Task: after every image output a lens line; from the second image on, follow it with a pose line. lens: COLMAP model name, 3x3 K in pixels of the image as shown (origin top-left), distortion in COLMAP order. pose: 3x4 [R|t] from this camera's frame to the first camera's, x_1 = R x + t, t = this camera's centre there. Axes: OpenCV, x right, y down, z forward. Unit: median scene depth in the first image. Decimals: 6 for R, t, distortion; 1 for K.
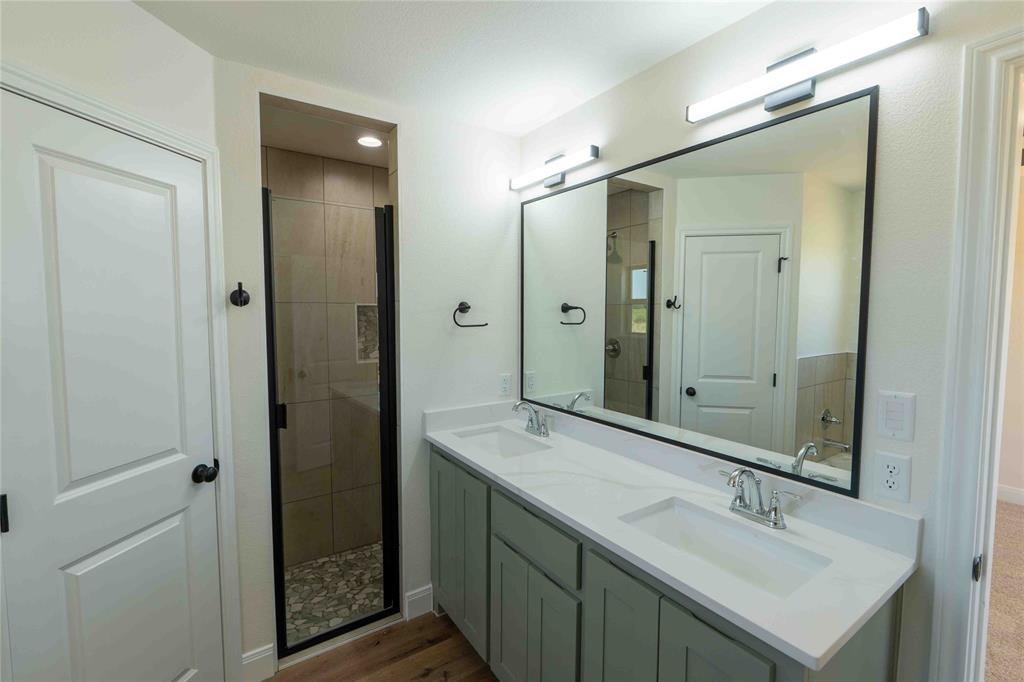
lens RADIAL K [[438.9, 0, 518.4], [0, 438.9, 336.9], [0, 0, 1]] dist [-0.001438, -0.000935]
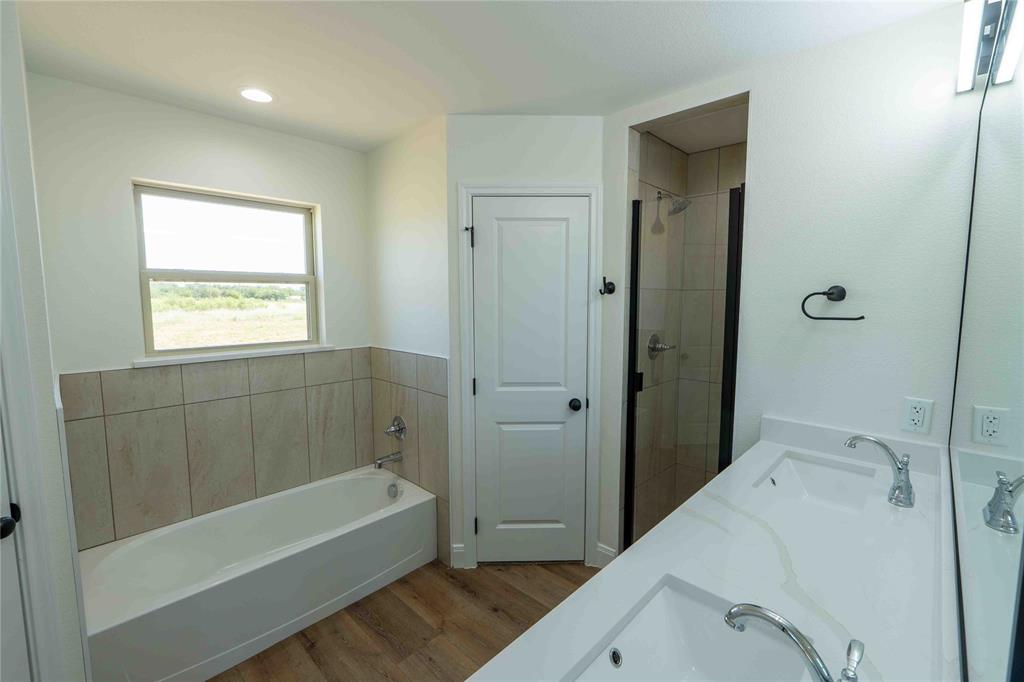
lens RADIAL K [[438.9, 0, 512.4], [0, 438.9, 340.0], [0, 0, 1]] dist [-0.001438, -0.000935]
pose [[0.212702, 0.095117, -0.972477, 0.684205], [-0.060386, 0.994628, 0.084075, -0.026035], [0.975249, 0.040841, 0.217303, 0.438821]]
